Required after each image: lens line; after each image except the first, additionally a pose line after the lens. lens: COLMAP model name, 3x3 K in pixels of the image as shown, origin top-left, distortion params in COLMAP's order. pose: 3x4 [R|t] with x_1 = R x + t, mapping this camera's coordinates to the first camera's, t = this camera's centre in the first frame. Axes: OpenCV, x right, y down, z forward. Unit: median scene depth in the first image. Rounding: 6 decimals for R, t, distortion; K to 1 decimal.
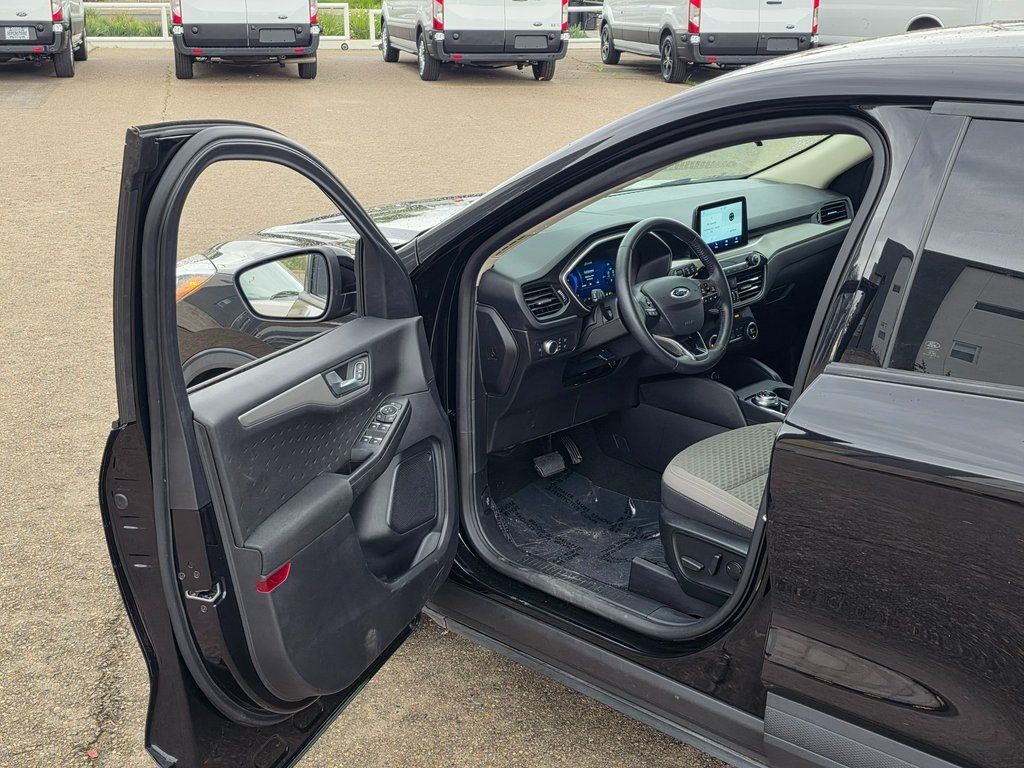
lens RADIAL K [[1359.3, 0, 514.9], [0, 1359.3, 389.4], [0, 0, 1]] dist [0.126831, 0.000000]
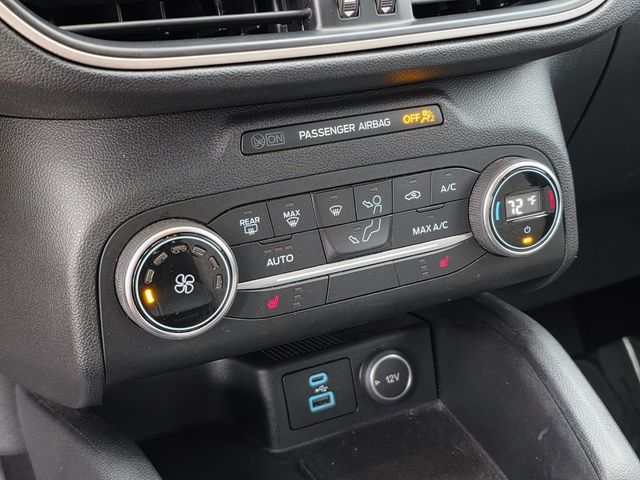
lens RADIAL K [[816.2, 0, 319.9], [0, 816.2, 238.7], [0, 0, 1]] dist [0.087091, 0.000000]
pose [[0.935482, 0.143371, -0.322984, 0.187522], [-0.100068, 0.984064, 0.146987, -0.053205], [0.338910, -0.105184, 0.934920, 0.907038]]
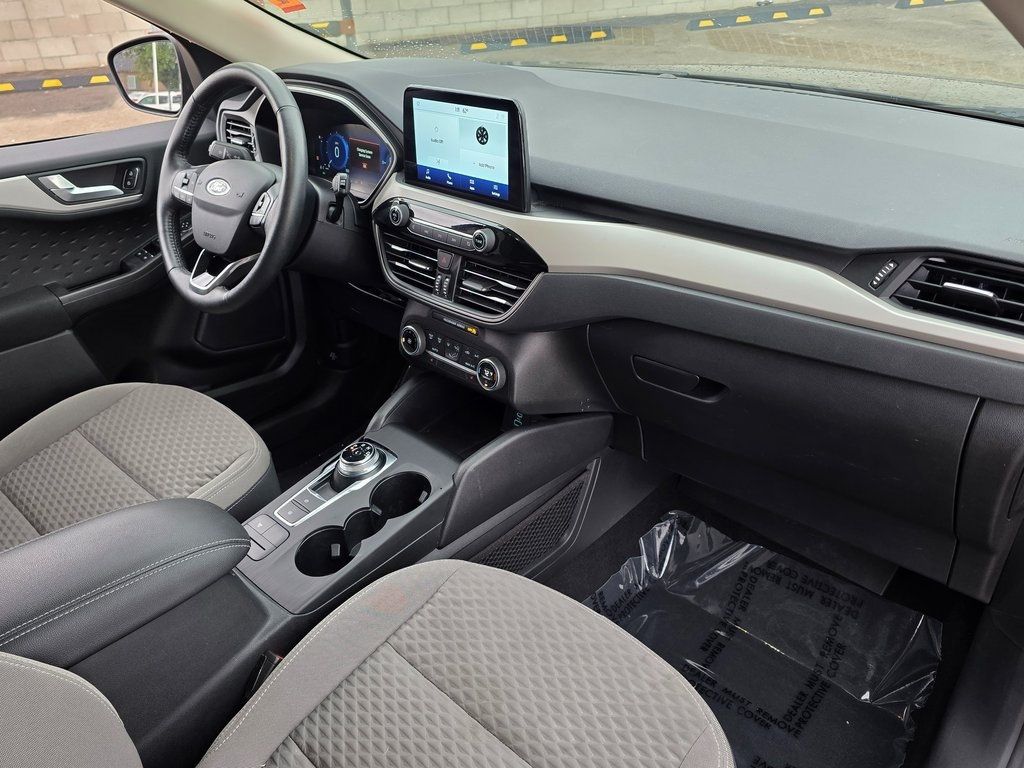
lens RADIAL K [[817.1, 0, 512.1], [0, 817.1, 384.9], [0, 0, 1]] dist [0.011096, 0.001108]
pose [[0.001419, 0.503090, -0.864233, 0.448509], [-0.258240, 0.835104, 0.485710, -0.194561], [0.966080, 0.222490, 0.131103, 0.986477]]
